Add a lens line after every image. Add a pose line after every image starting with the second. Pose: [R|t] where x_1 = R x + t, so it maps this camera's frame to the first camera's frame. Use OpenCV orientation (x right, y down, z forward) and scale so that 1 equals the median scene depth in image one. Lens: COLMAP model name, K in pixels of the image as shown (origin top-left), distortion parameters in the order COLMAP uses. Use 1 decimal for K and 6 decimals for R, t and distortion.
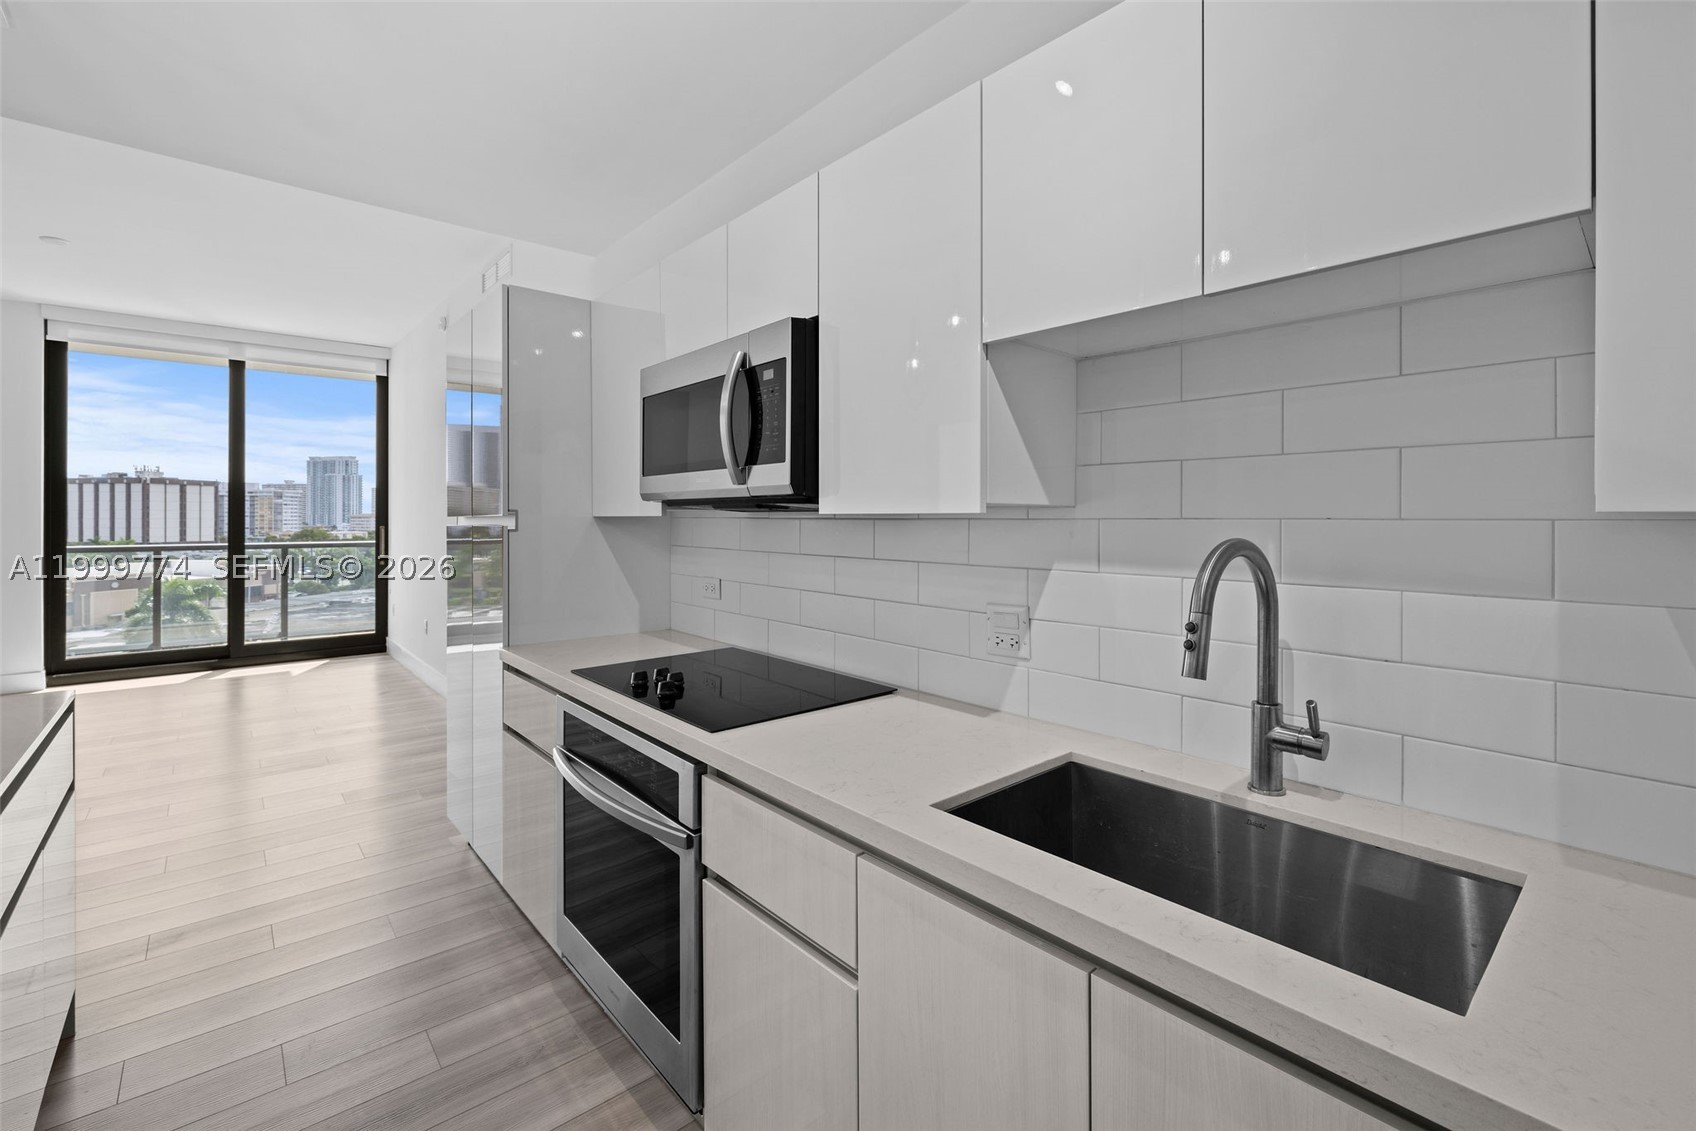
lens RADIAL K [[724.3, 0, 832.8], [0, 724.3, 521.5], [0, 0, 1]] dist [0.006626, -0.002738]
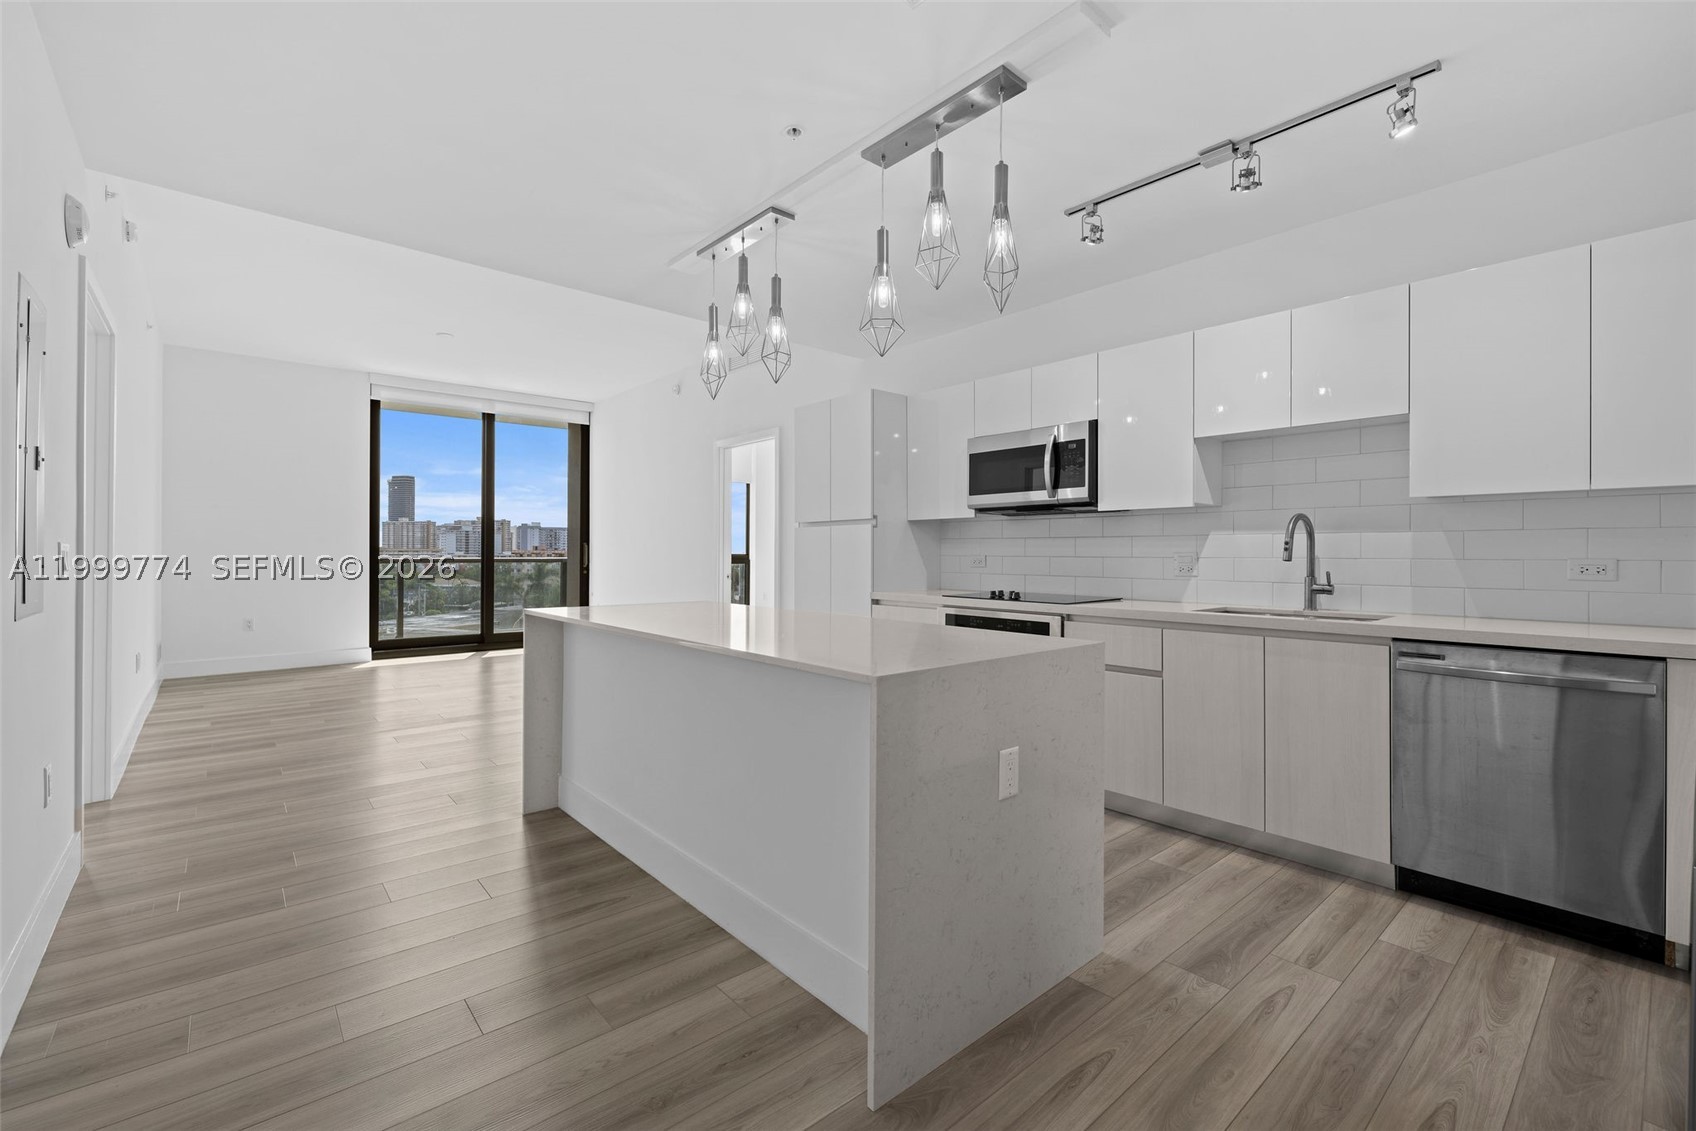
lens RADIAL K [[724.3, 0, 835.2], [0, 724.3, 558.5], [0, 0, 1]] dist [0.006626, -0.002738]
pose [[0.999998, 0.001893, 0.000560, -0.296433], [-0.001894, 0.999994, 0.002809, 0.046965], [-0.000555, -0.002811, 0.999996, -0.428702]]
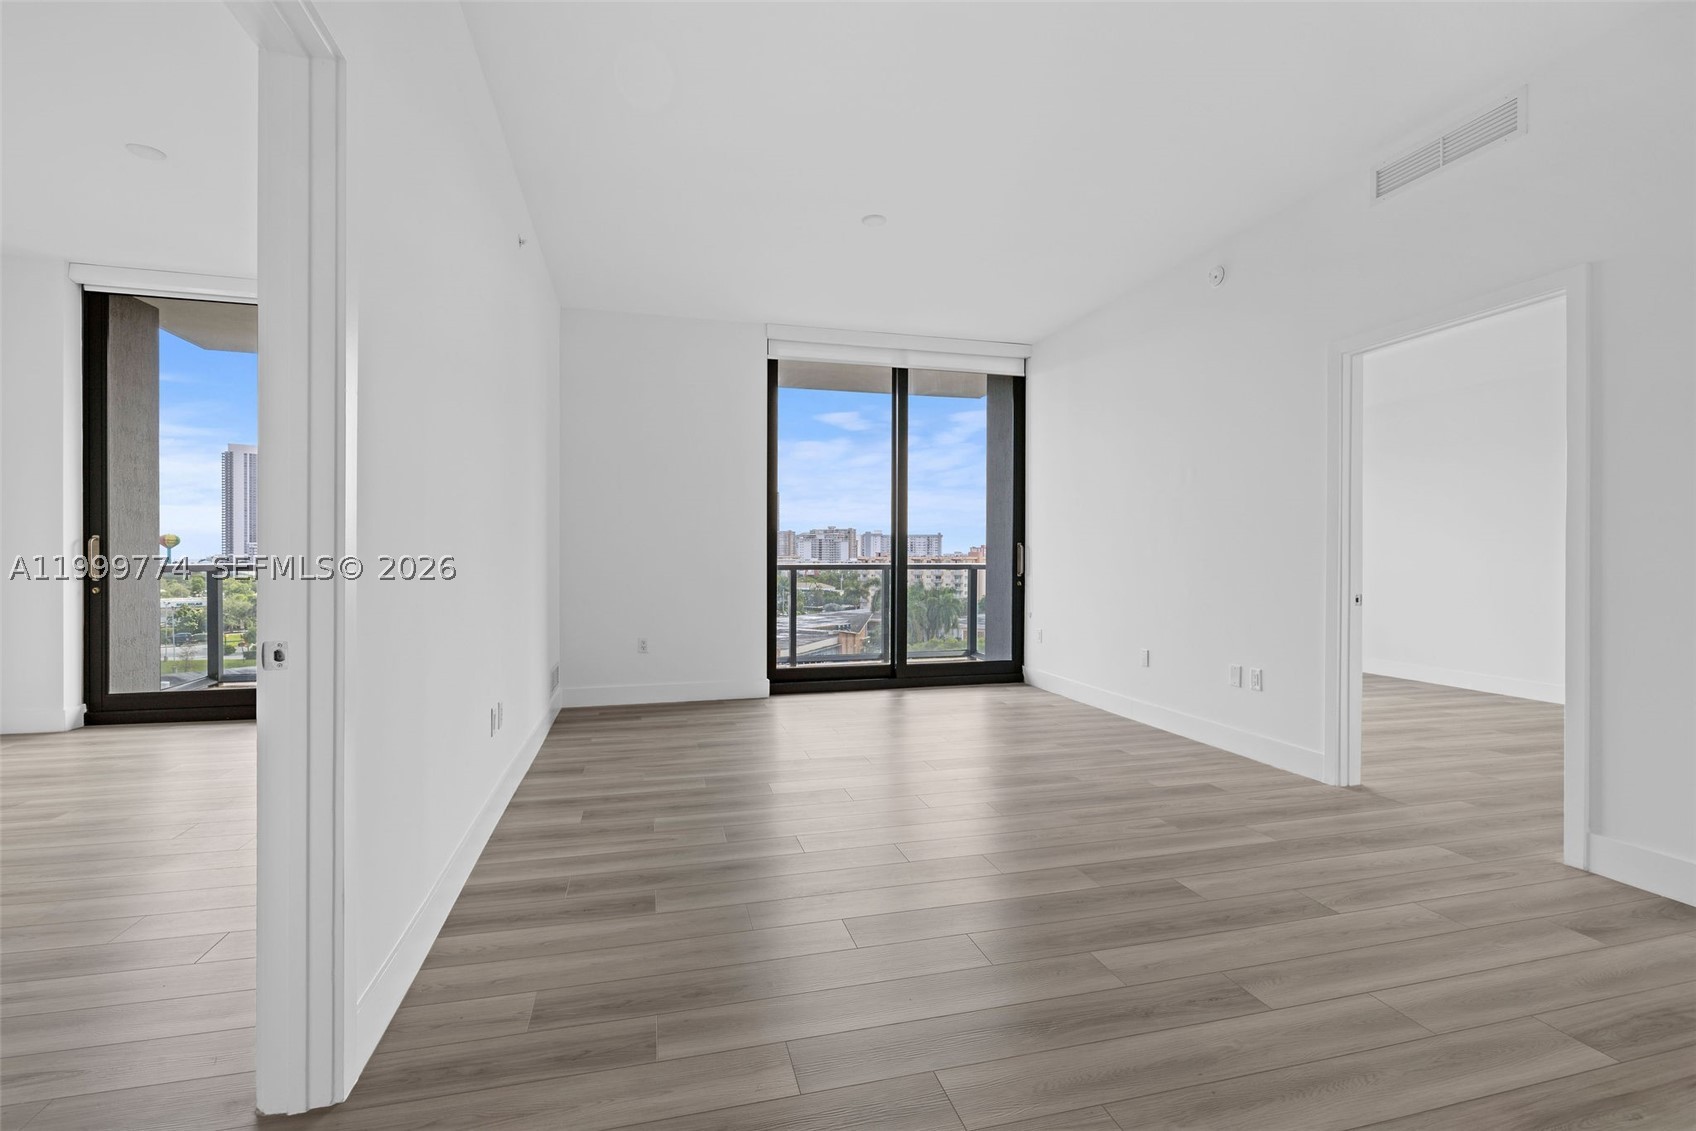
lens RADIAL K [[724.3, 0, 838.0], [0, 724.3, 576.2], [0, 0, 1]] dist [0.006626, -0.002738]
pose [[0.904993, 0.008309, -0.425344, -0.708238], [-0.000129, 0.999815, 0.019258, 0.049330], [0.425425, -0.017374, 0.904827, 0.135061]]
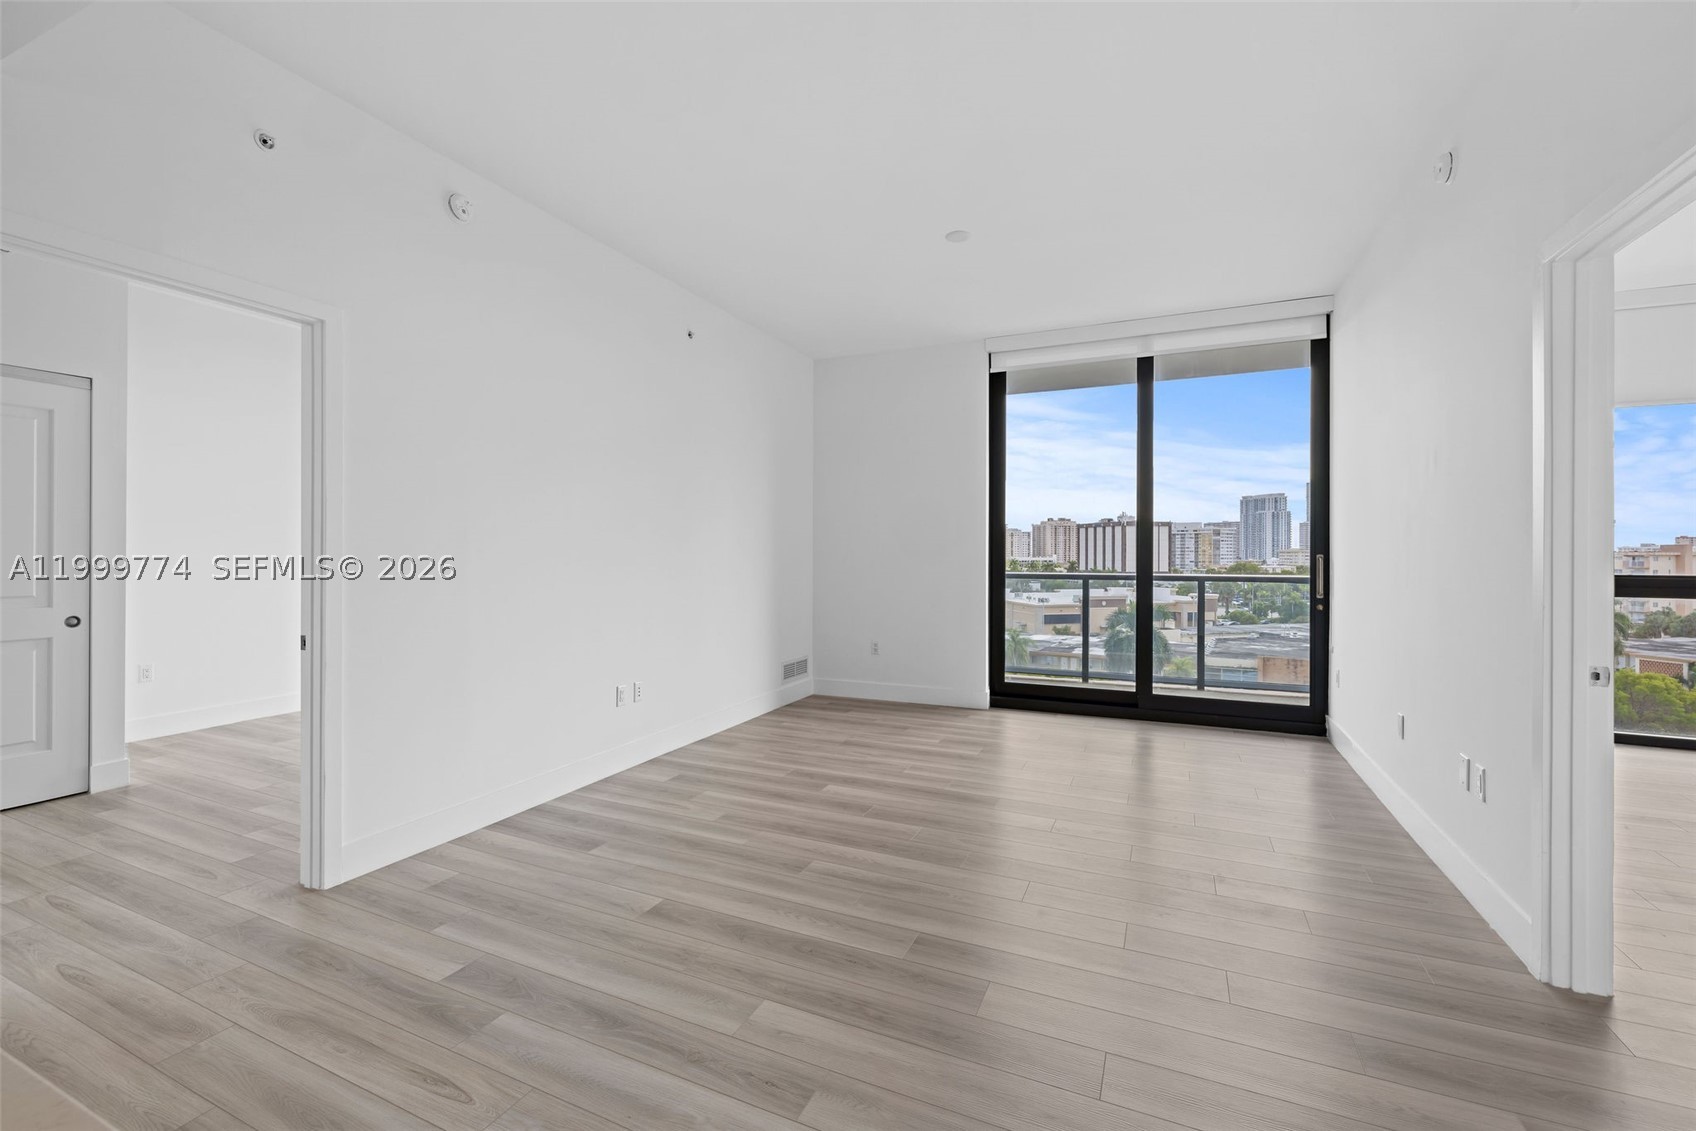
lens RADIAL K [[724.3, 0, 849.4], [0, 724.3, 544.7], [0, 0, 1]] dist [0.006626, -0.002738]
pose [[0.434781, -0.008840, -0.900493, -0.307039], [-0.005866, 0.999903, -0.012648, 0.014003], [0.900517, 0.010781, 0.434687, 0.471508]]
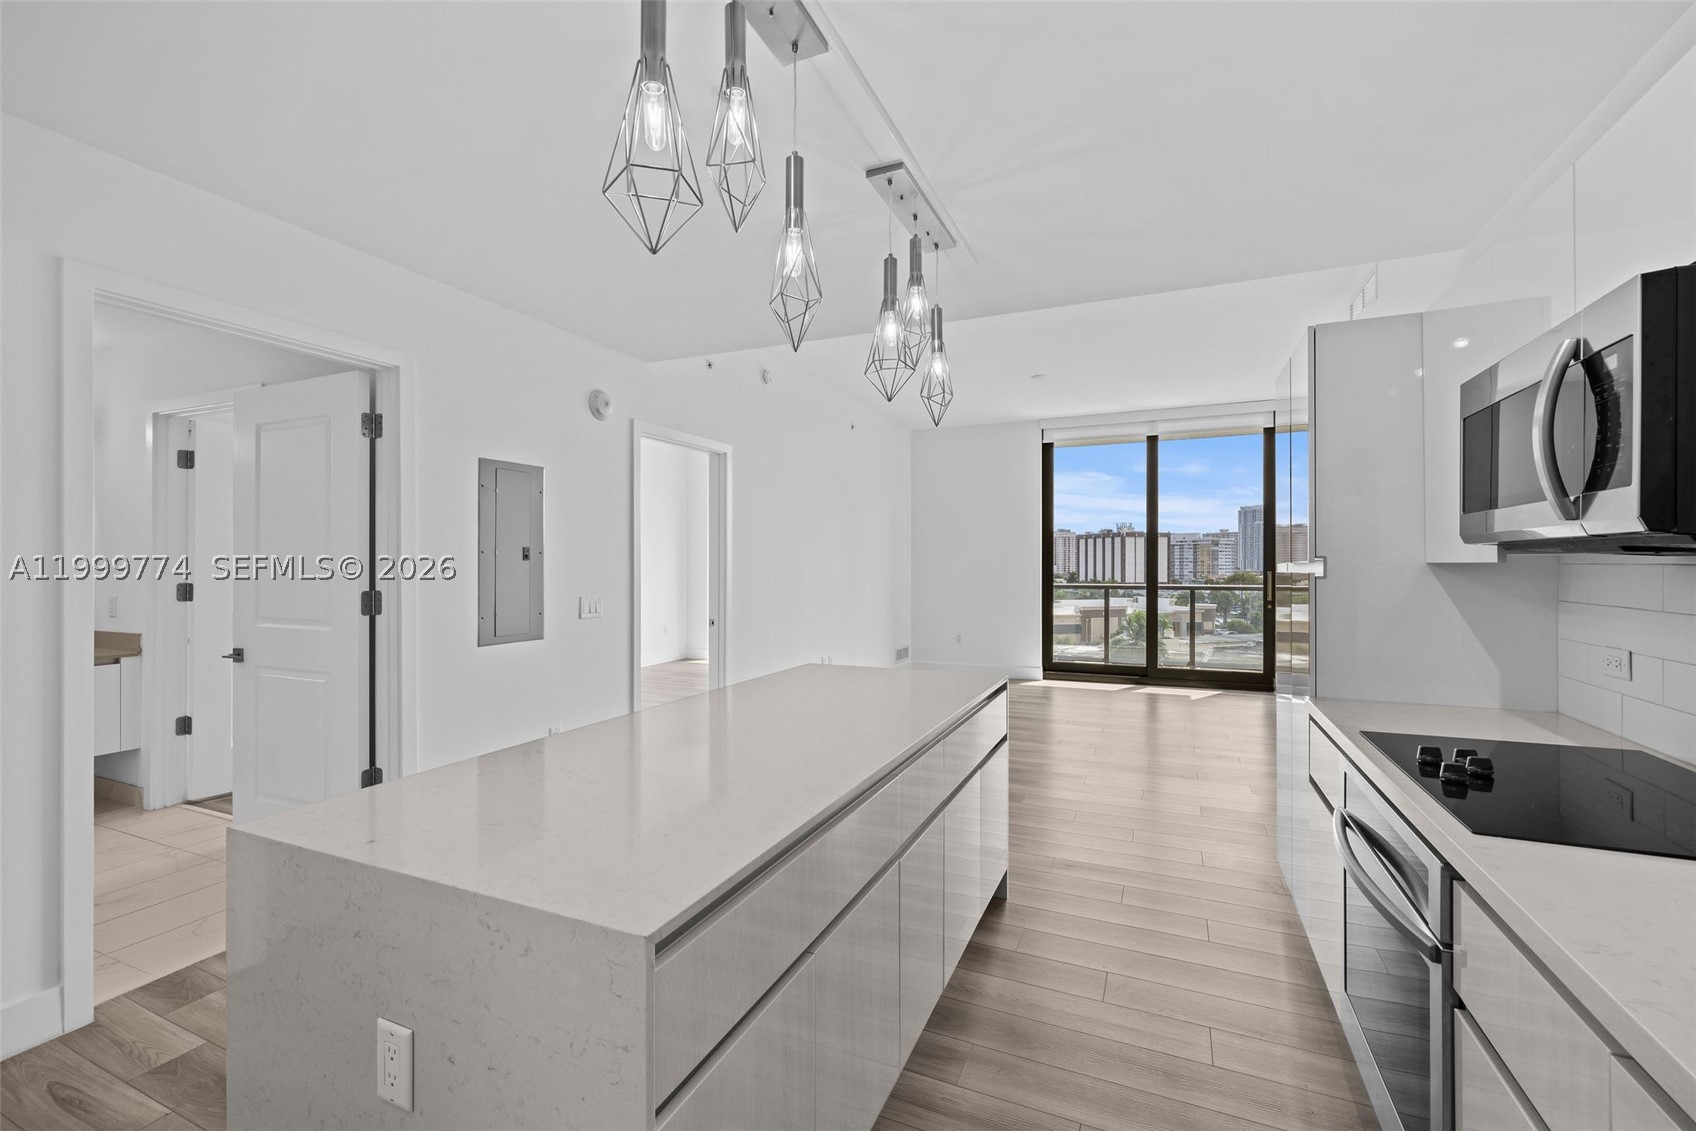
lens RADIAL K [[724.3, 0, 850.8], [0, 724.3, 556.8], [0, 0, 1]] dist [0.006626, -0.002738]
pose [[0.437509, -0.009342, -0.899166, 0.084613], [-0.002752, 0.999927, -0.011728, -0.001070], [0.899210, 0.007606, 0.437451, 0.007854]]
